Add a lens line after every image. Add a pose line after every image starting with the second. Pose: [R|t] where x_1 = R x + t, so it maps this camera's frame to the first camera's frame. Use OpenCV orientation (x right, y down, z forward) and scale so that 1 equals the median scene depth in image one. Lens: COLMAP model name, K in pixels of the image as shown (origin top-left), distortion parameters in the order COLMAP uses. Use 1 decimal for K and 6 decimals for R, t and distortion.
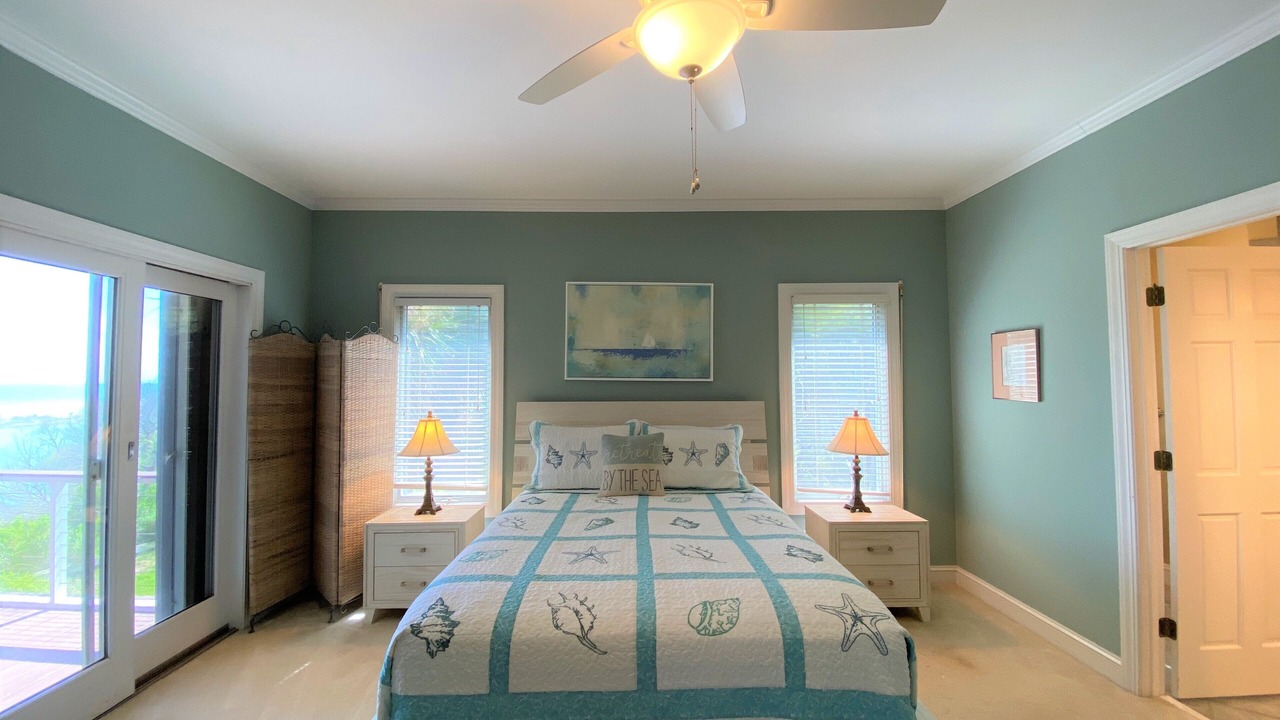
lens RADIAL K [[509.6, 0, 633.8], [0, 509.6, 357.3], [0, 0, 1]] dist [-0.000424, -0.000161]
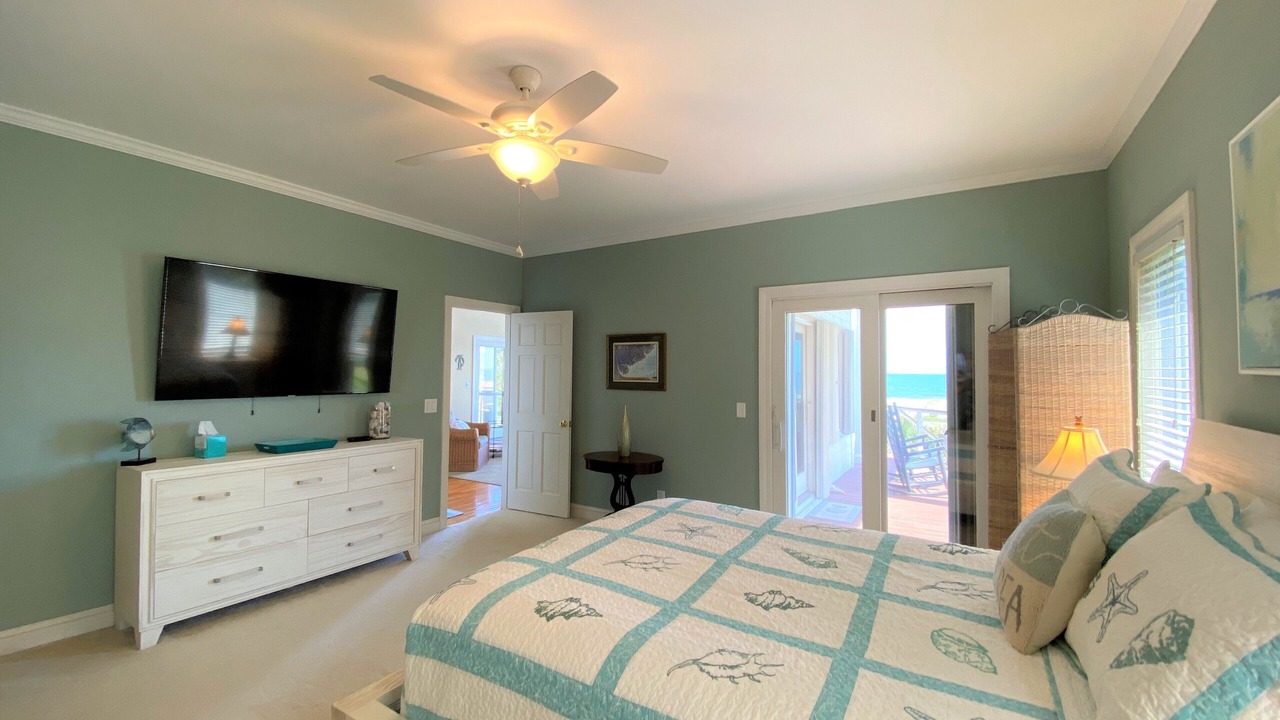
lens RADIAL K [[509.6, 0, 633.8], [0, 509.6, 357.3], [0, 0, 1]] dist [-0.000424, -0.000161]
pose [[-0.537265, -0.023067, -0.843098, 0.761473], [0.028352, 0.998567, -0.045388, 0.055516], [0.842937, -0.048289, -0.535841, 1.261462]]
